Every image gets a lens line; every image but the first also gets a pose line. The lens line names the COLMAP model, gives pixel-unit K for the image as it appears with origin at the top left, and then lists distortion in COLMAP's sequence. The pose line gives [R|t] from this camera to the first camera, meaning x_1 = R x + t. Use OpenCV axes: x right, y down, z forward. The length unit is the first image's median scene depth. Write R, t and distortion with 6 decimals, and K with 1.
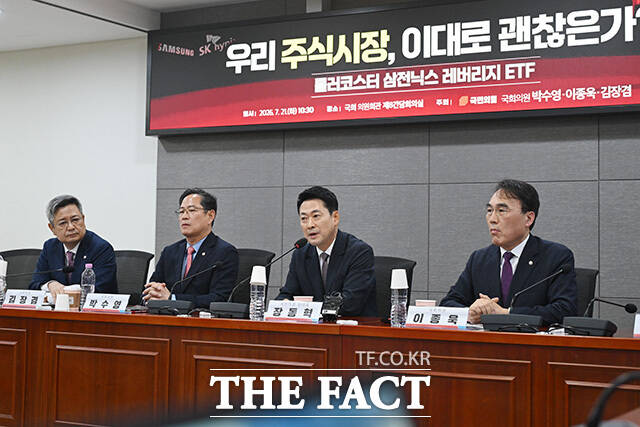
lens RADIAL K [[1085.4, 0, 319.0], [0, 1085.4, 212.9], [0, 0, 1]] dist [-0.028073, 0.000000]
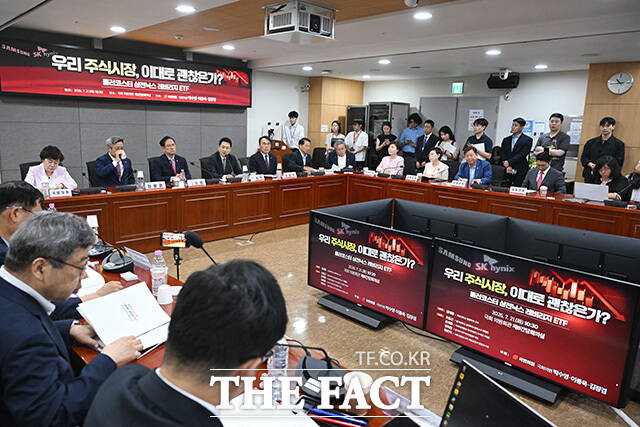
lens RADIAL K [[463.2, 0, 318.2], [0, 463.2, 210.1], [0, 0, 1]] dist [-0.026976, -0.001569]
pose [[0.255485, -0.182011, 0.949526, -0.941436], [-0.062337, 0.976975, 0.204046, -0.083148], [-0.964801, -0.111321, 0.238257, 0.297874]]
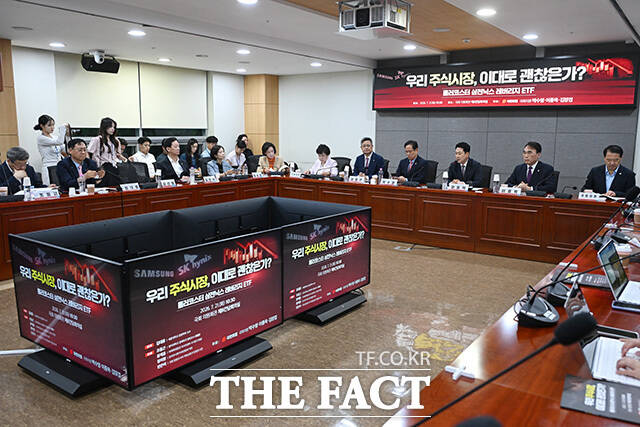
lens RADIAL K [[519.7, 0, 322.6], [0, 519.7, 215.0], [0, 0, 1]] dist [-0.009069, -0.002166]
pose [[0.994426, 0.010891, -0.104876, -0.168756], [0.010170, 0.980106, 0.198212, -0.085596], [0.104949, -0.198173, 0.974532, -0.328243]]
